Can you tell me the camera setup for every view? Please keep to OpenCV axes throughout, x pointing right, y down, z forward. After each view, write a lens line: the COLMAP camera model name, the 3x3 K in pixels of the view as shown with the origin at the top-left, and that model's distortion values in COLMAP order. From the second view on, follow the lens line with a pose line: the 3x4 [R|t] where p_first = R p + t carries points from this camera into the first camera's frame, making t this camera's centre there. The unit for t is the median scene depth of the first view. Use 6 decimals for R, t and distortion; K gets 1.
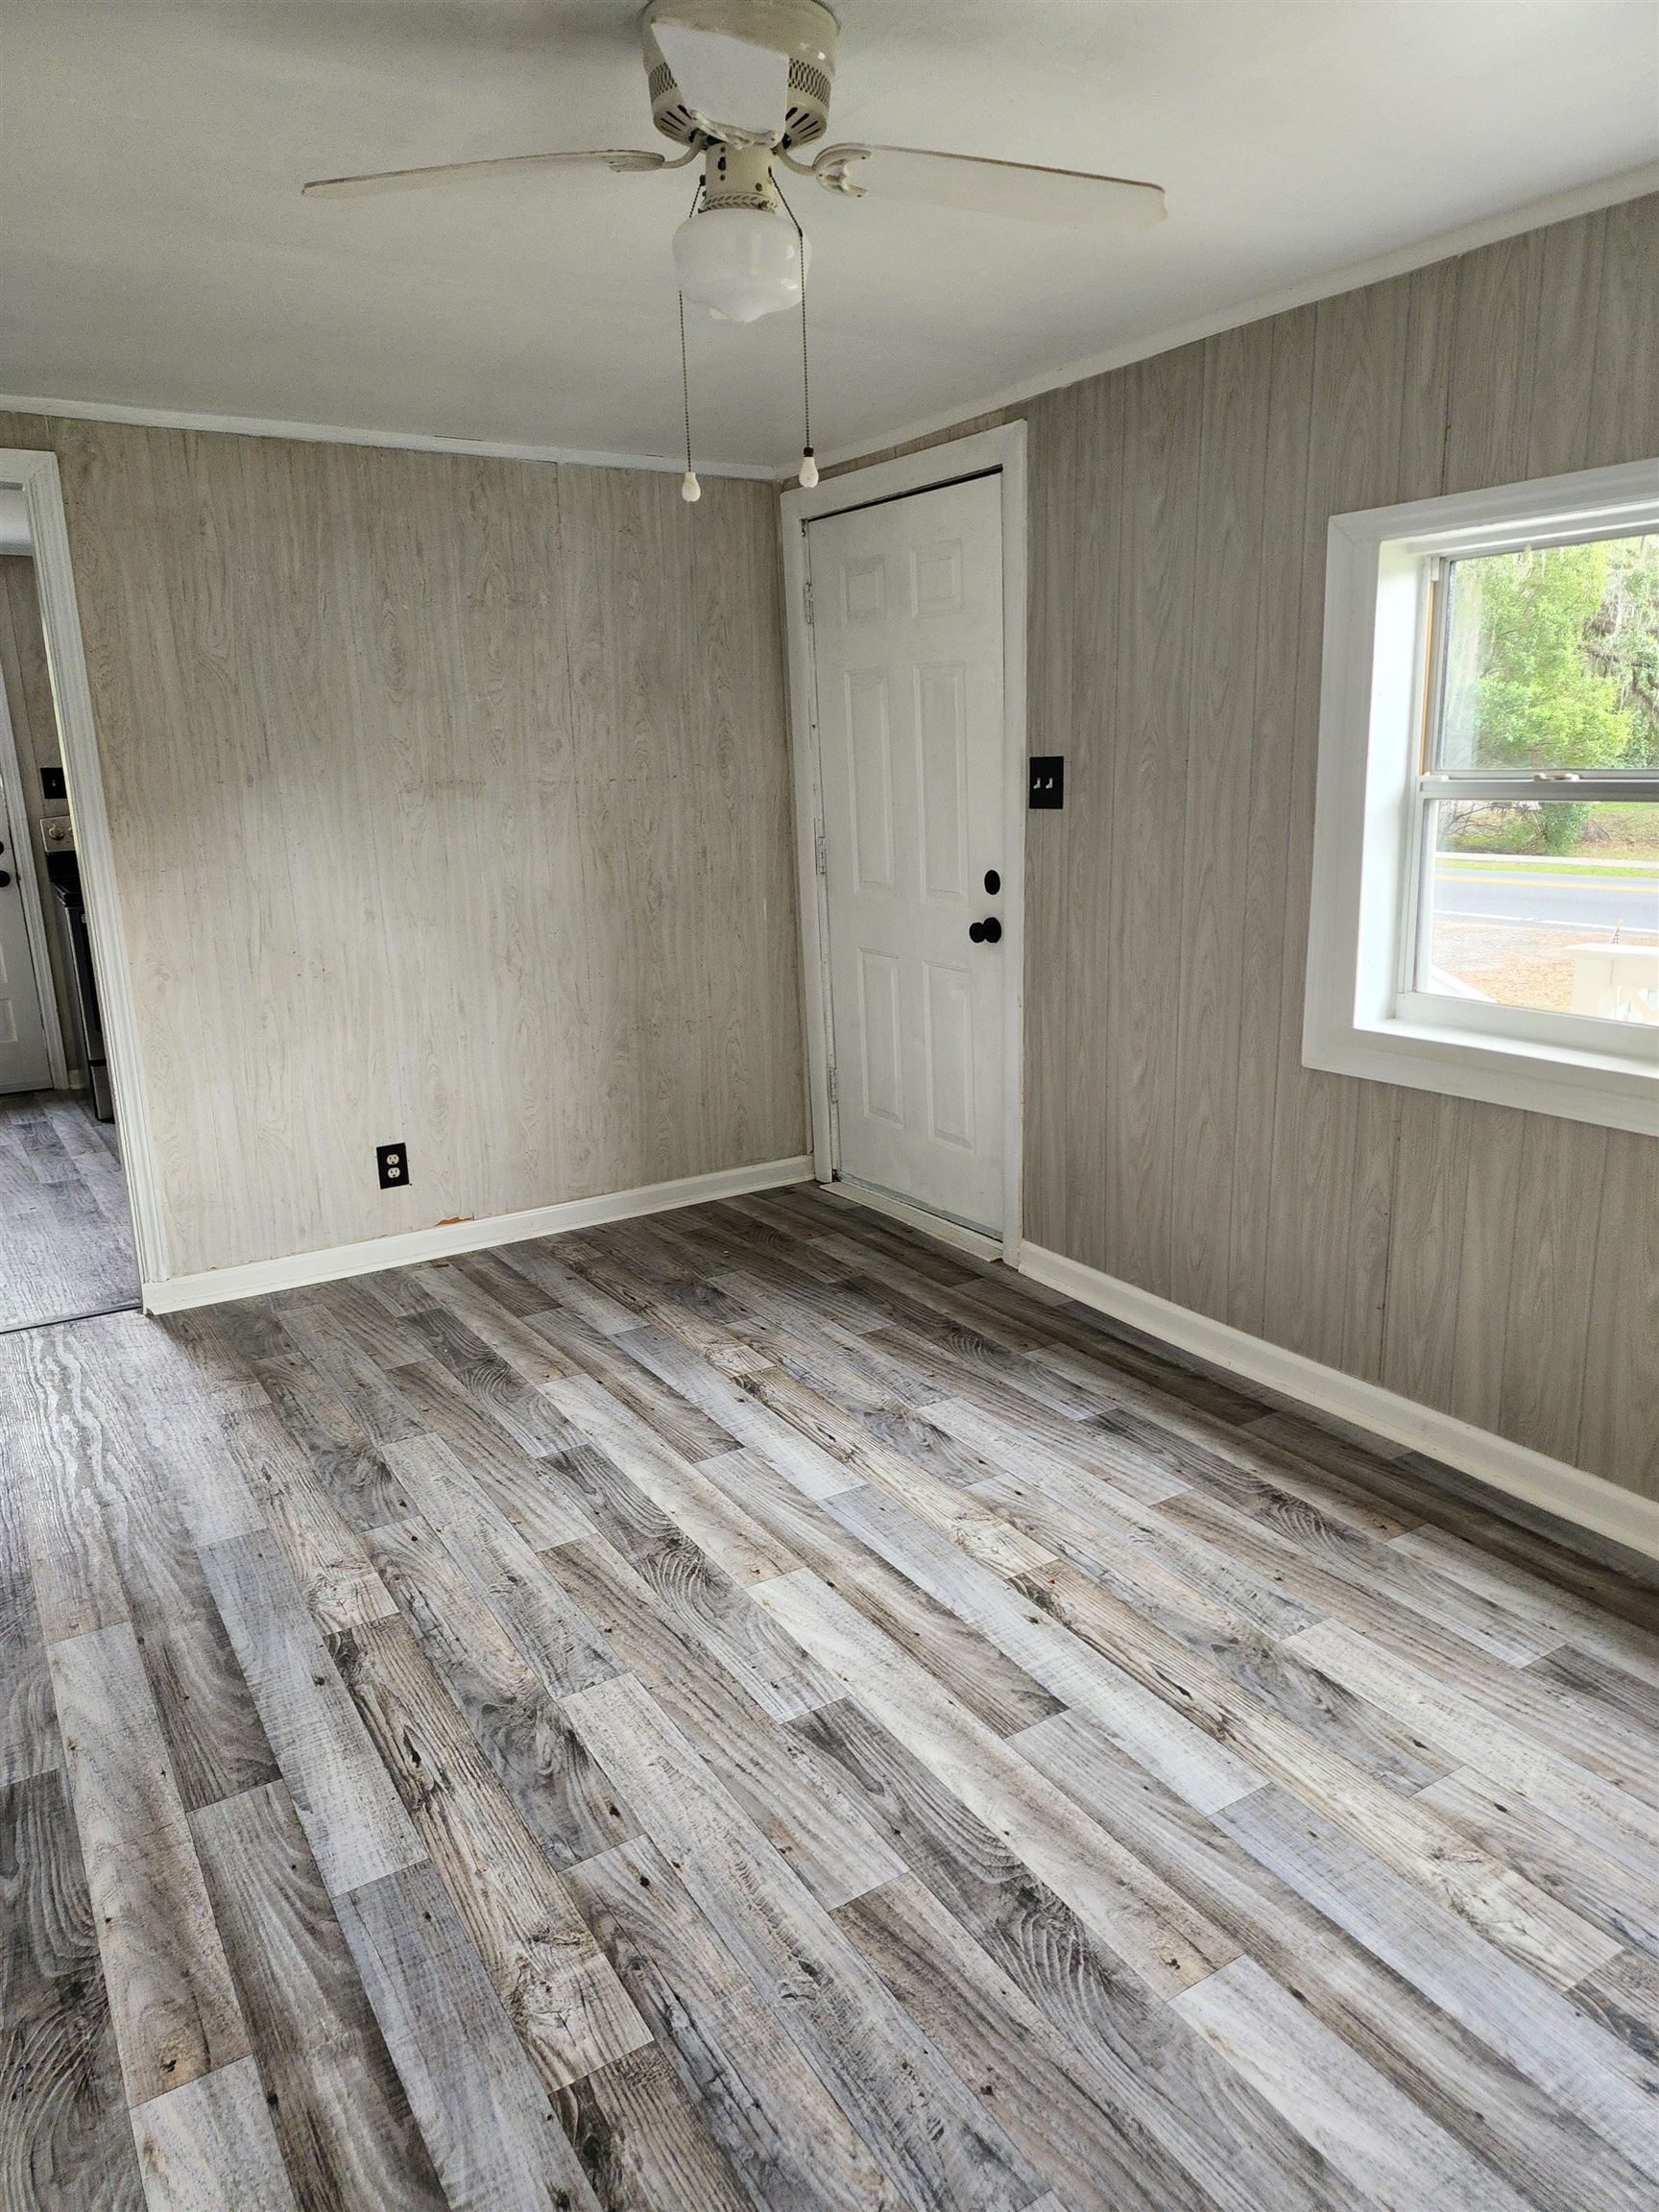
lens RADIAL K [[1497.4, 0, 826.5], [0, 1497.4, 1089.6], [0, 0, 1]] dist [0.108362, -0.113061]
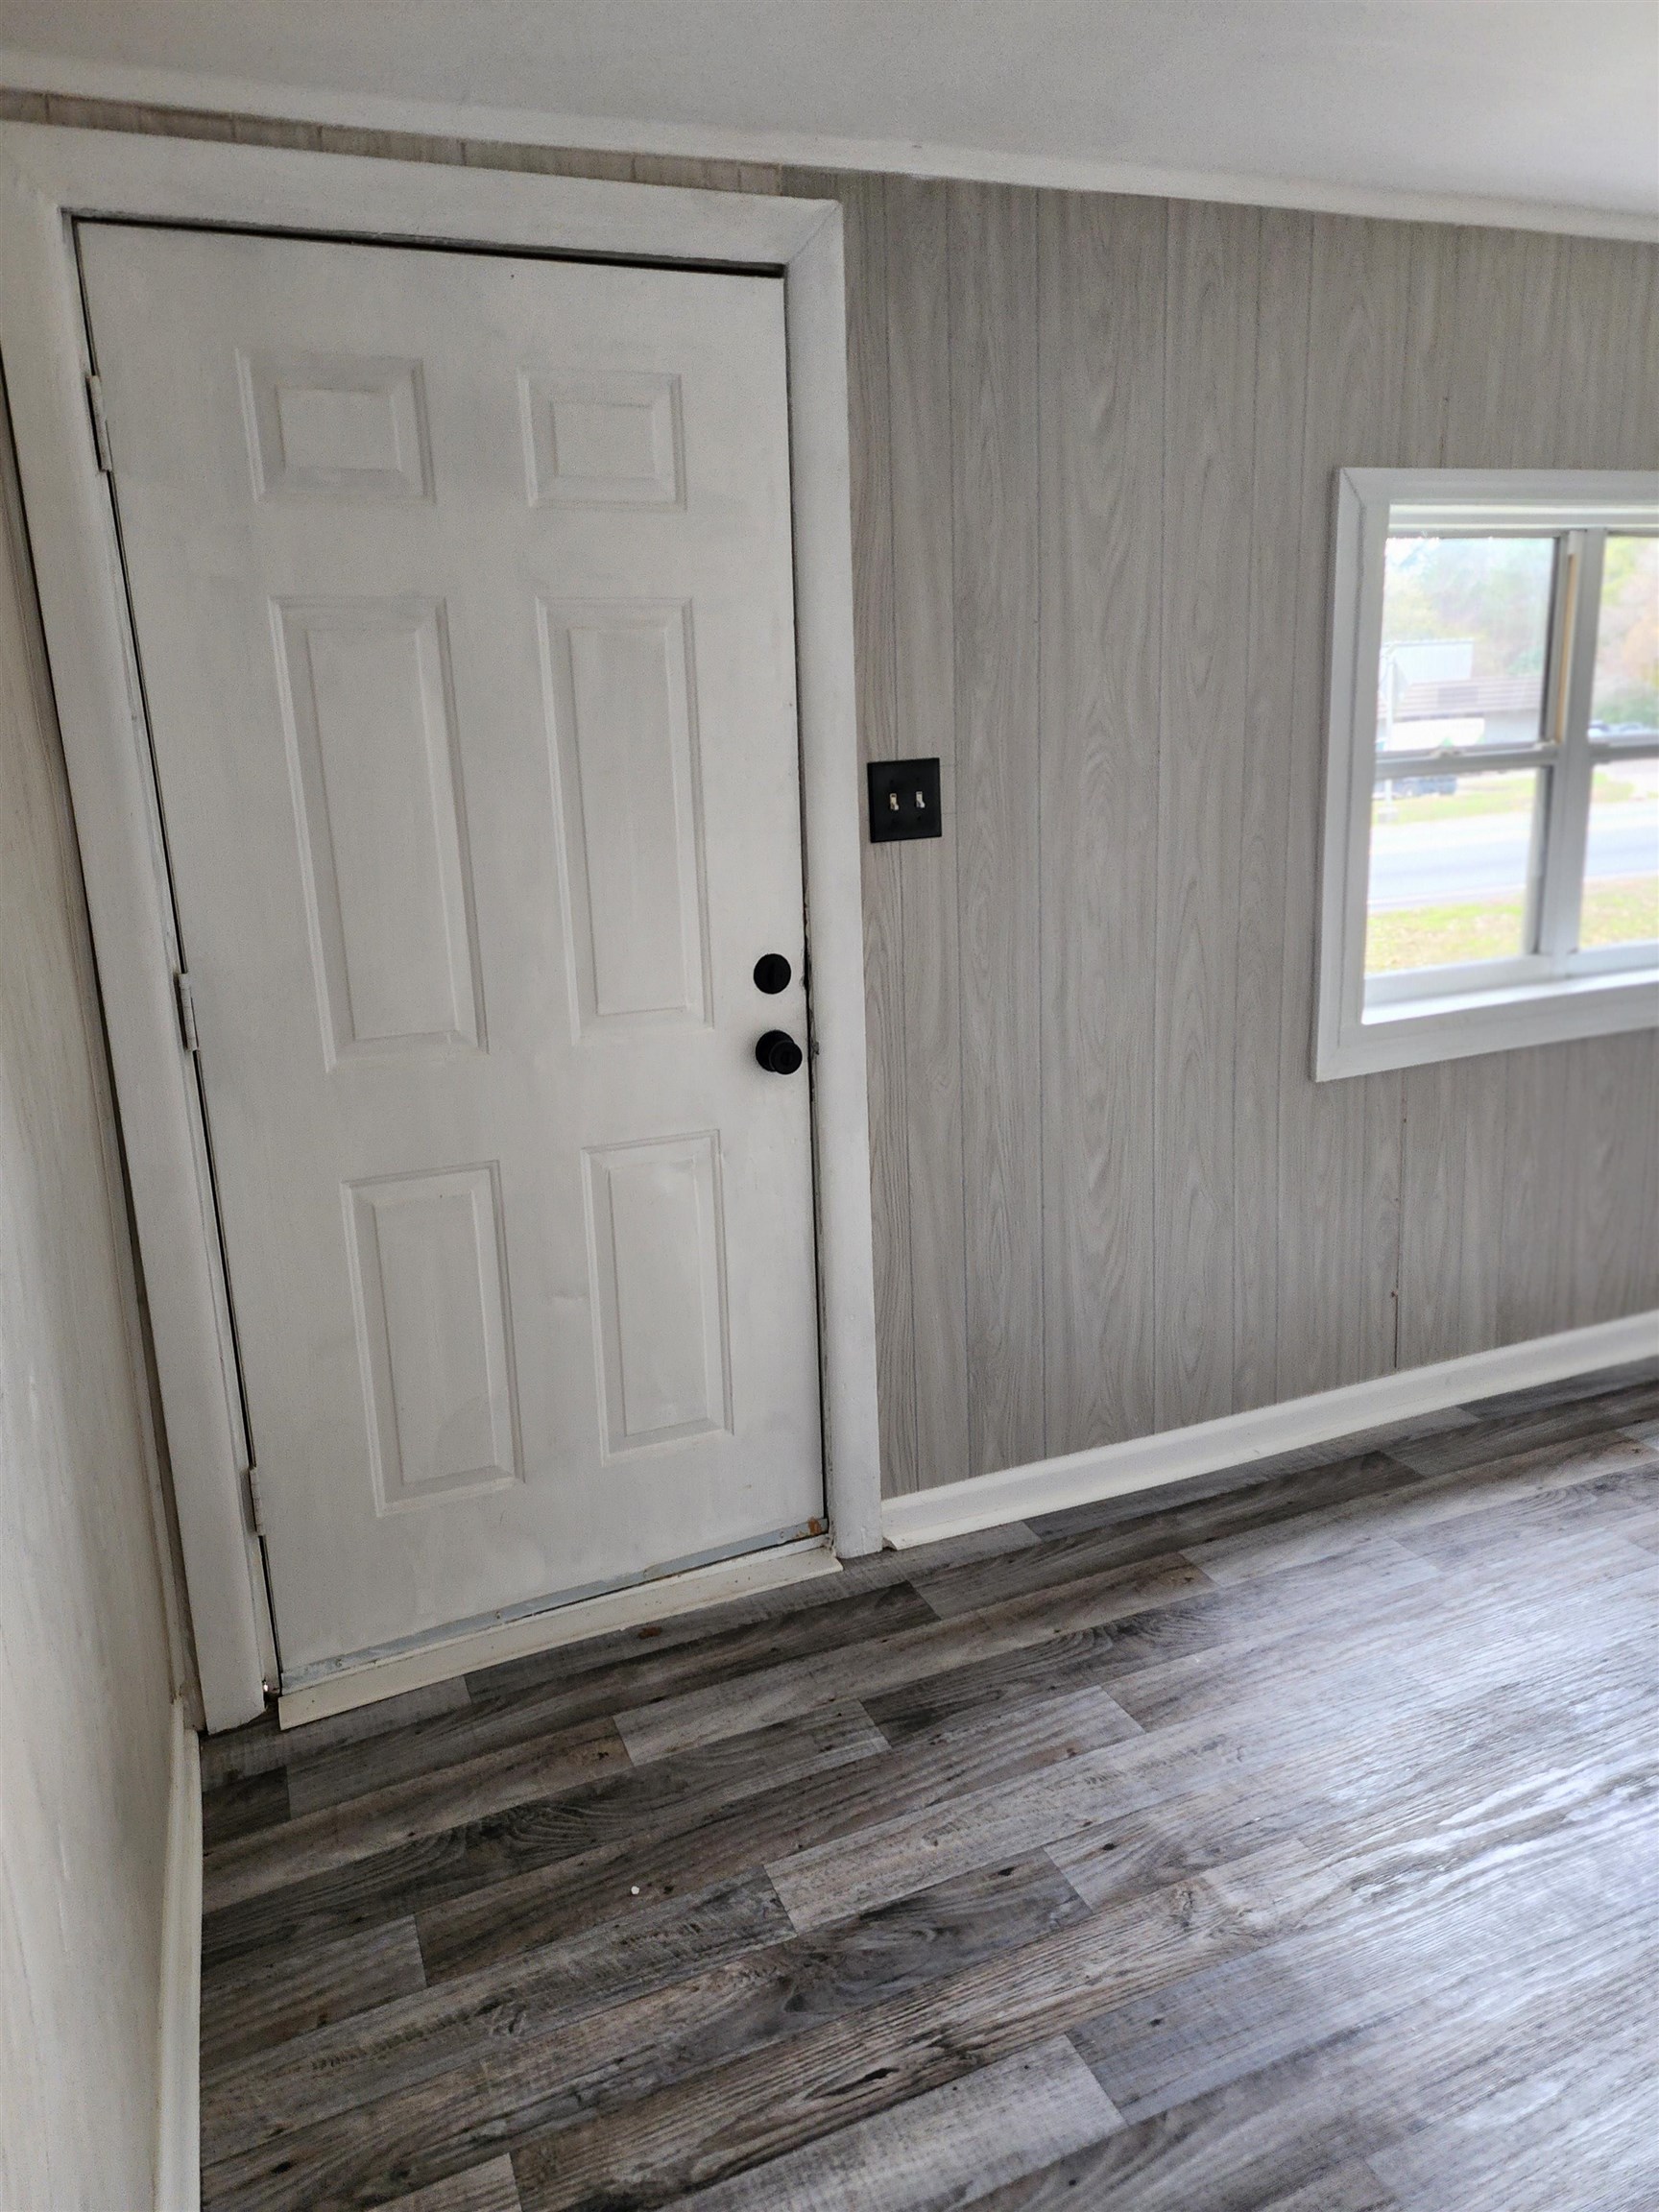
lens RADIAL K [[1497.4, 0, 826.5], [0, 1497.4, 1089.6], [0, 0, 1]] dist [0.108362, -0.113061]
pose [[0.154670, -0.205624, 0.966331, -0.528509], [0.265326, 0.950815, 0.159854, -0.203851], [-0.951672, 0.231668, 0.201620, 0.961478]]
